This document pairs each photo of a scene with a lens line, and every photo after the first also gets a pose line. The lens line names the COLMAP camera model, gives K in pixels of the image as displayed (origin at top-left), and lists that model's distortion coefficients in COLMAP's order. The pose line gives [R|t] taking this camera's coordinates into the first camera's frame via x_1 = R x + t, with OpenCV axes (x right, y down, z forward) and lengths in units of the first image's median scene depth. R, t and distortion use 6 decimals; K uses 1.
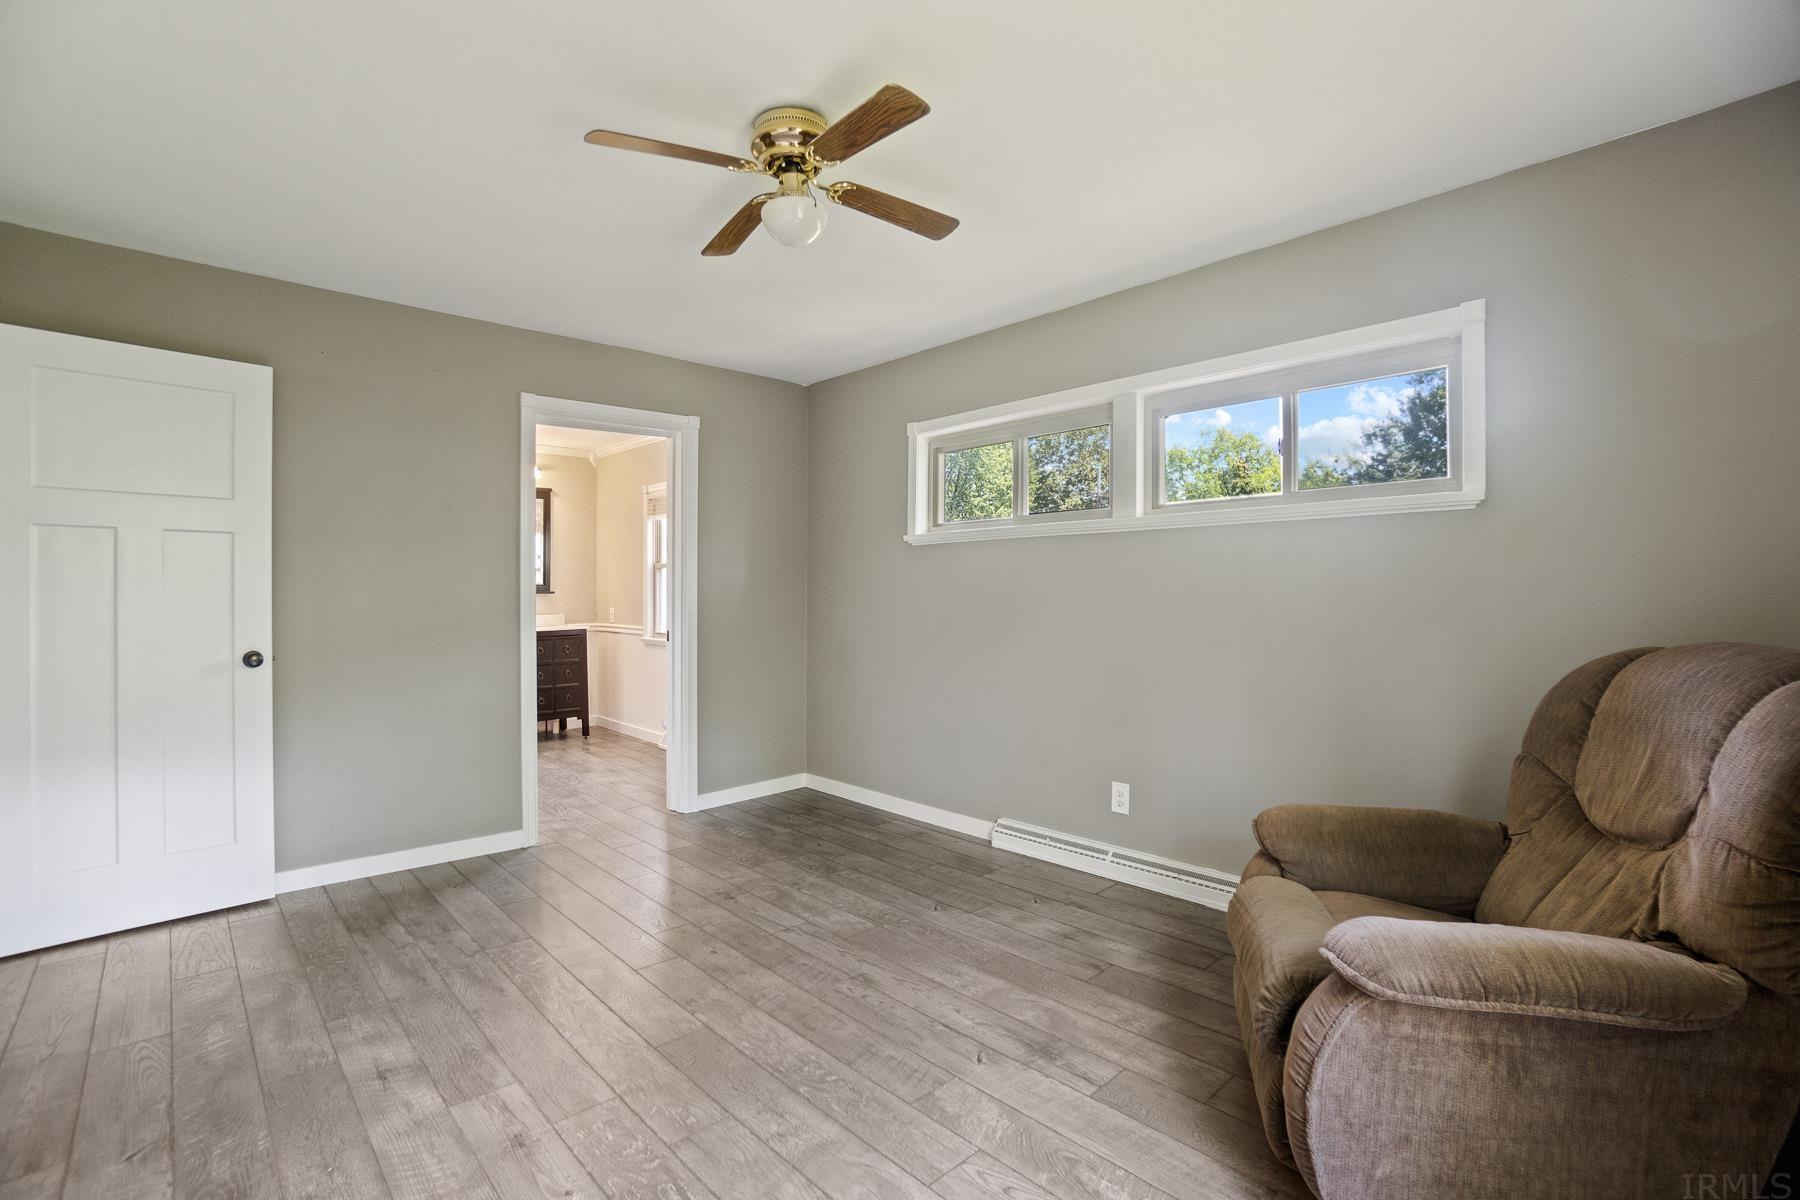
lens RADIAL K [[817.2, 0, 913.8], [0, 817.2, 597.4], [0, 0, 1]] dist [-0.055056, 0.014274]
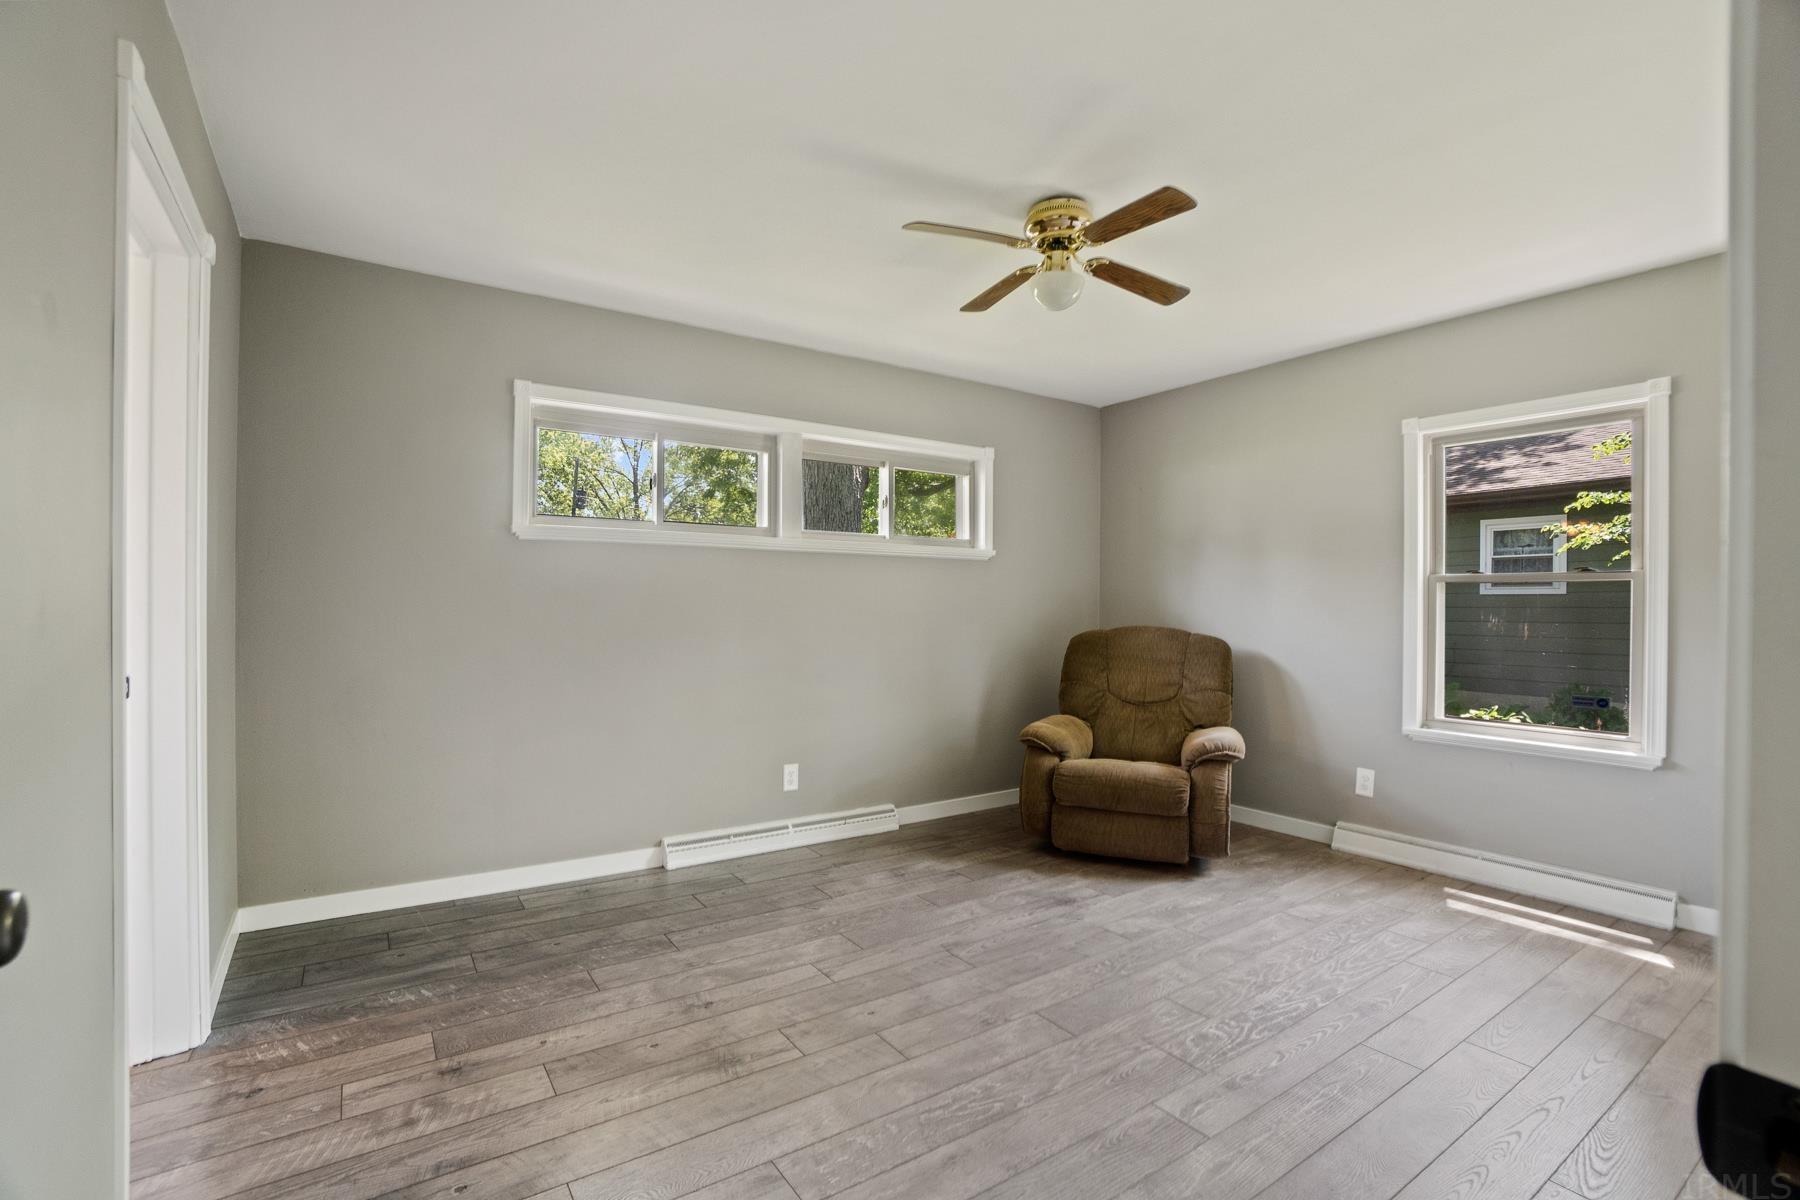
lens RADIAL K [[789.3, 0, 897.4], [0, 789.3, 558.6], [0, 0, 1]] dist [-0.058037, 0.017047]
pose [[0.166889, 0.066473, 0.983732, -0.989789], [-0.004355, 0.997765, -0.066683, 0.006004], [-0.985966, 0.006845, 0.166806, 0.748343]]
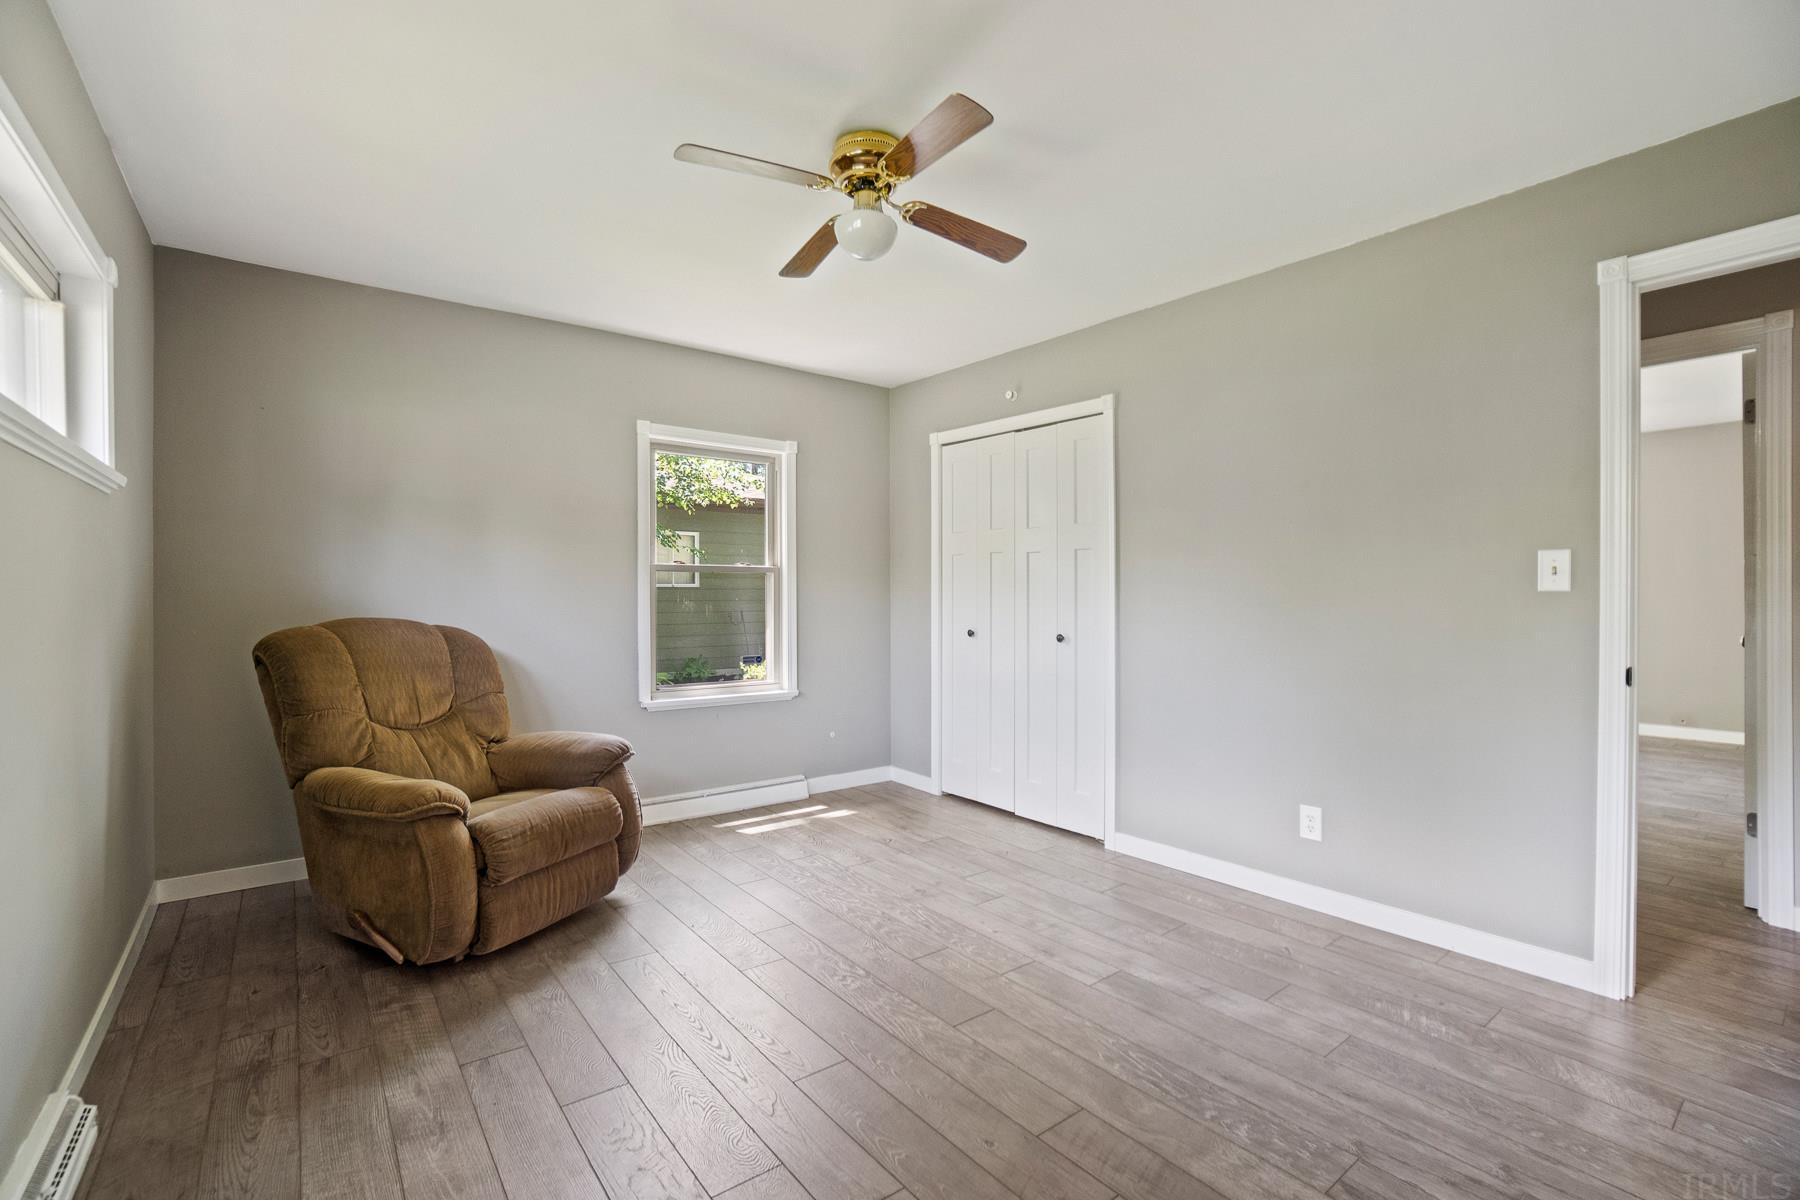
lens RADIAL K [[789.3, 0, 897.4], [0, 789.3, 558.6], [0, 0, 1]] dist [-0.058037, 0.017047]
pose [[-0.993644, 0.002337, 0.112547, -0.220801], [-0.002431, 0.999106, -0.042206, -0.002785], [-0.112545, -0.042211, -0.992750, 1.476638]]
